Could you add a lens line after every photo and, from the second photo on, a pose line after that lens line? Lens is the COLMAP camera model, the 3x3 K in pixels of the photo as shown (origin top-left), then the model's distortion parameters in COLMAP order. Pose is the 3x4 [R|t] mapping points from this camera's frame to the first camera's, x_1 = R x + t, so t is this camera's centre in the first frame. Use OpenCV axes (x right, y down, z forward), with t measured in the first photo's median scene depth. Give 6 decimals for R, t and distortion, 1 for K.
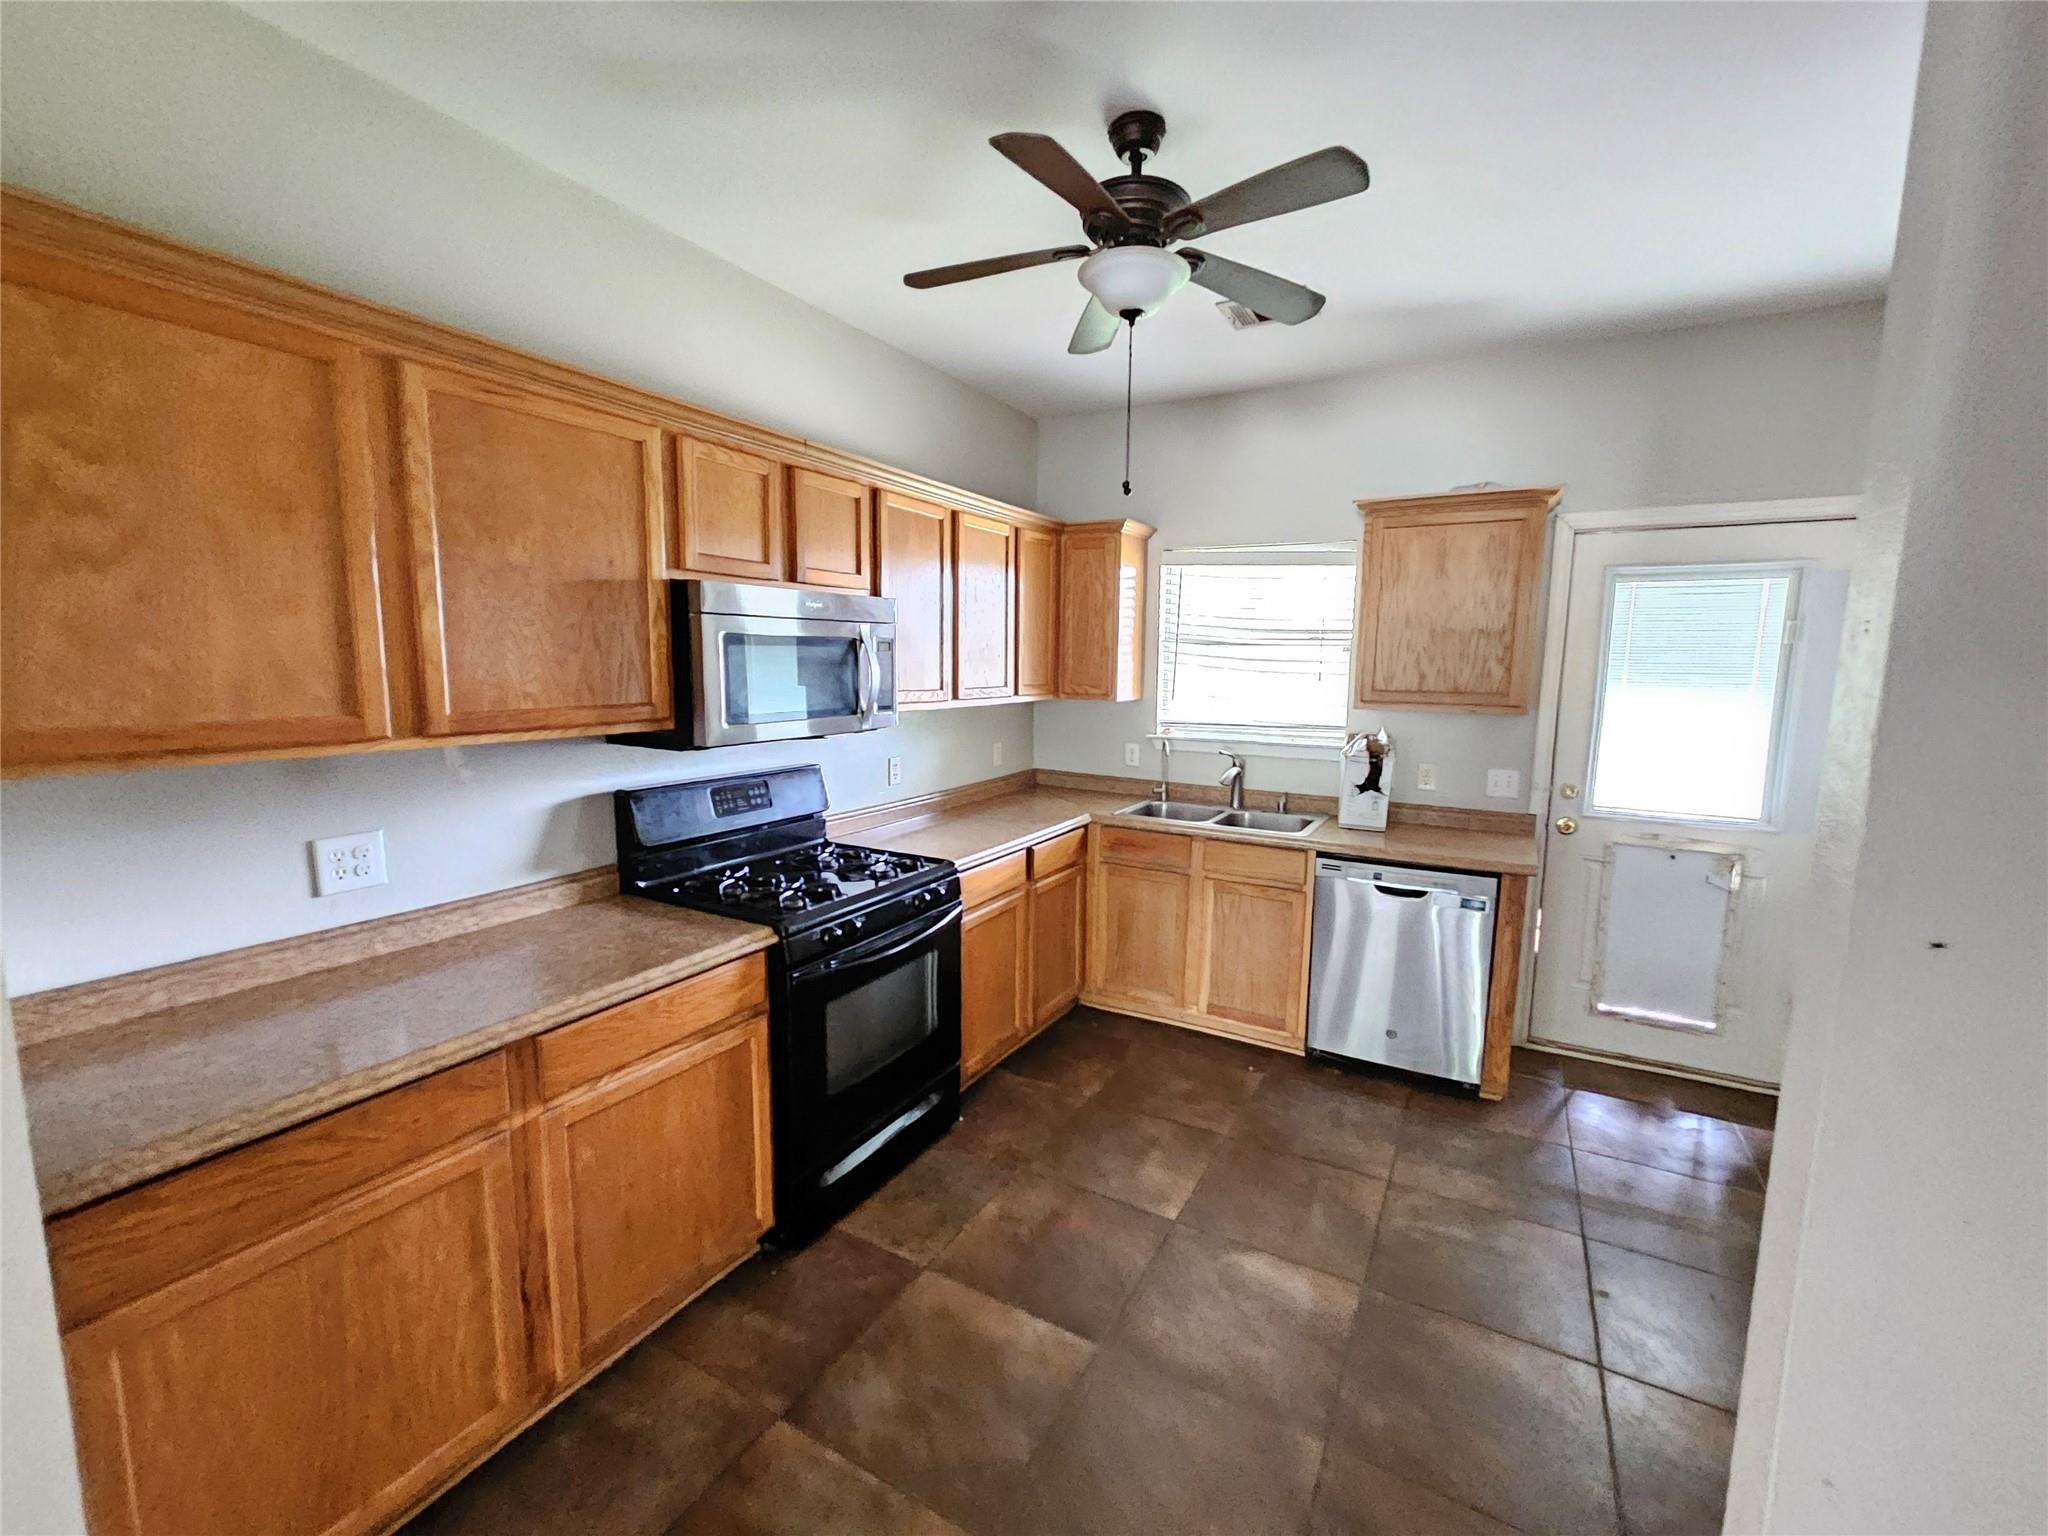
lens RADIAL K [[839.0, 0, 1032.1], [0, 839.0, 770.5], [0, 0, 1]] dist [-0.002095, 0.000417]
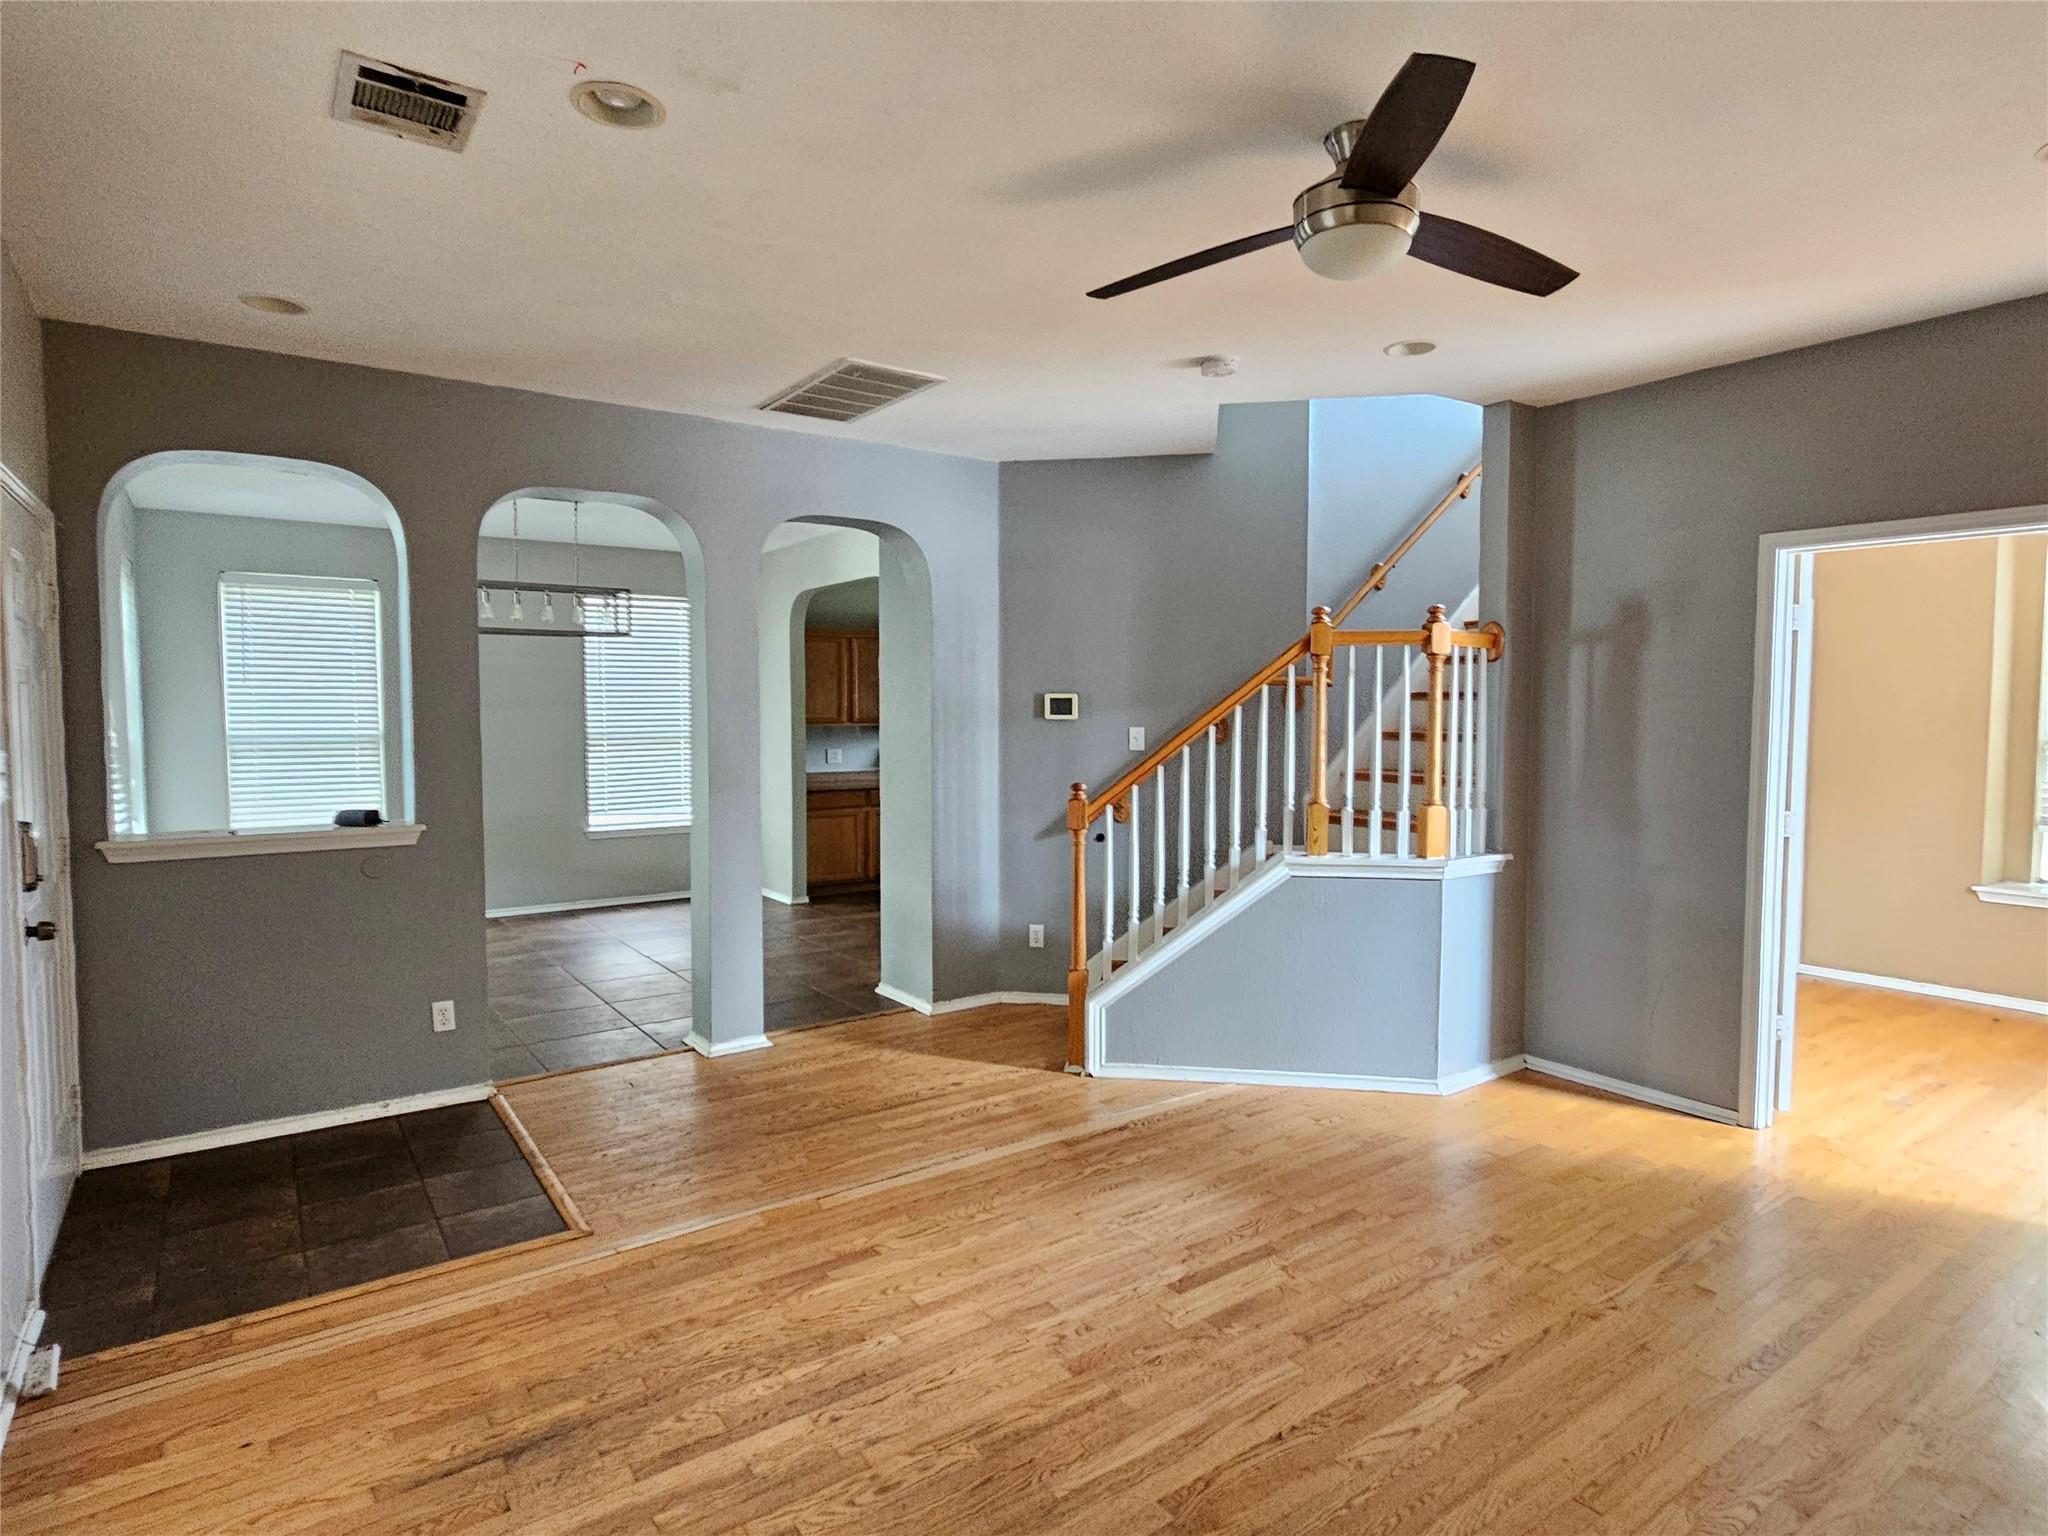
lens RADIAL K [[1117.1, 0, 1024.0], [0, 1117.1, 768.0], [0, 0, 1]] dist [-0.005352, 0.001121]
pose [[0.907736, 0.009375, -0.419438, 1.696205], [-0.043603, 0.996444, -0.072094, 0.386580], [0.417271, 0.083731, 0.904917, -2.595983]]
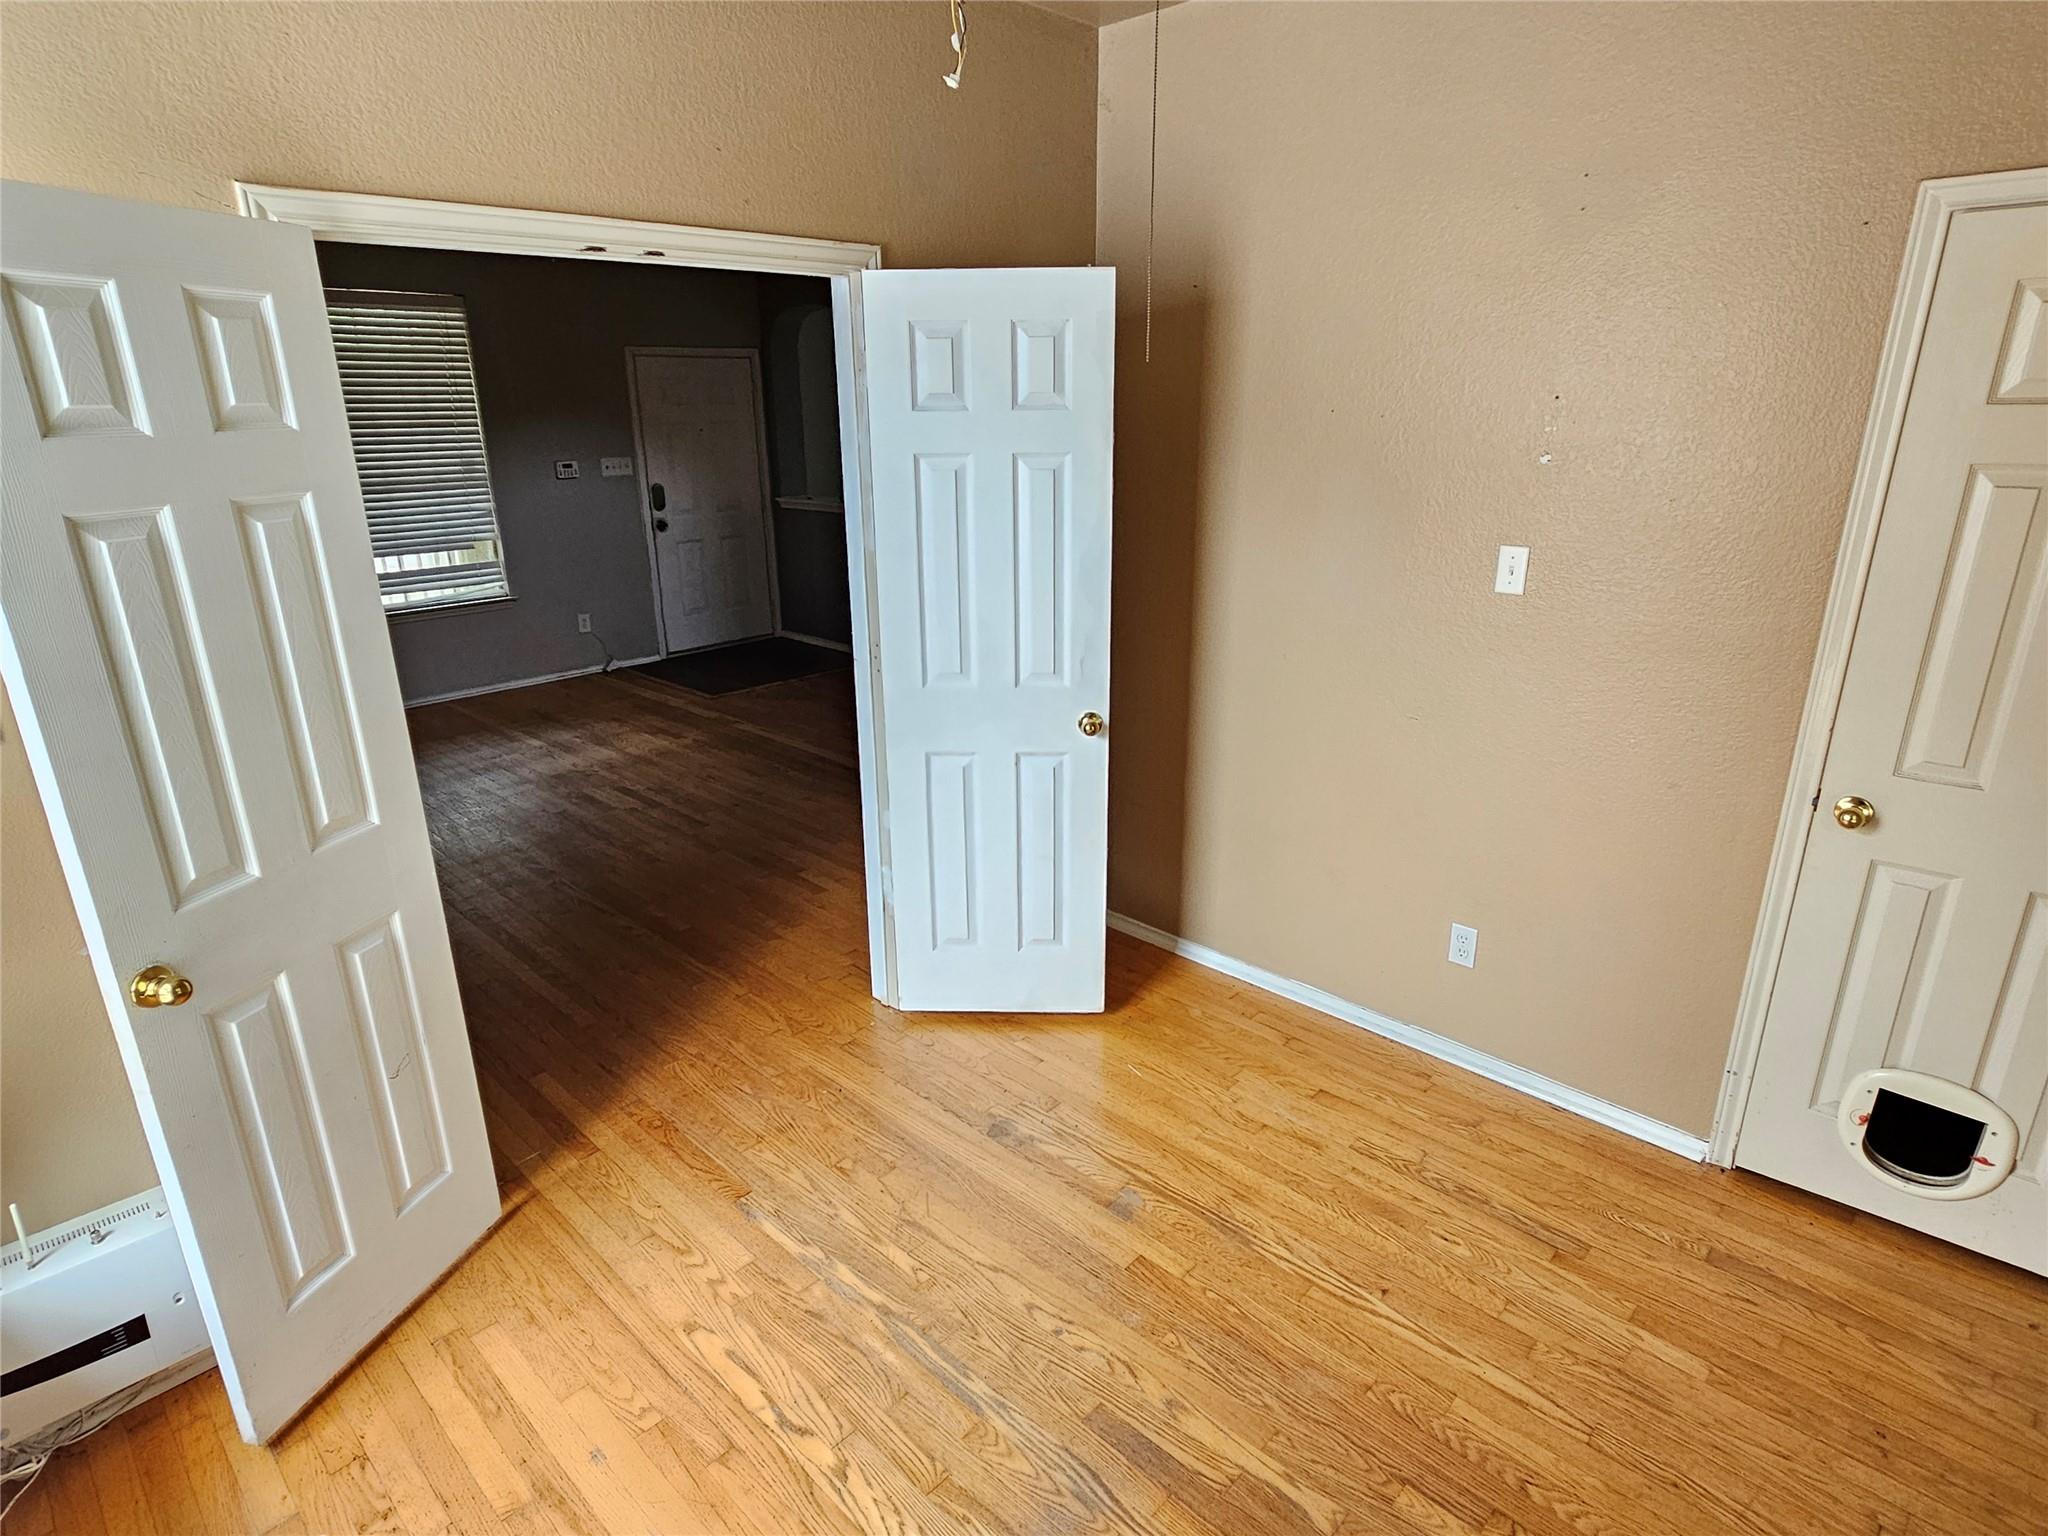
lens RADIAL K [[1117.1, 0, 1024.0], [0, 1117.1, 768.0], [0, 0, 1]] dist [-0.005352, 0.001121]
pose [[-0.243108, 0.294821, -0.924110, 3.227285], [-0.126518, 0.934915, 0.331552, -0.035068], [0.961713, 0.197519, -0.189985, -0.154823]]
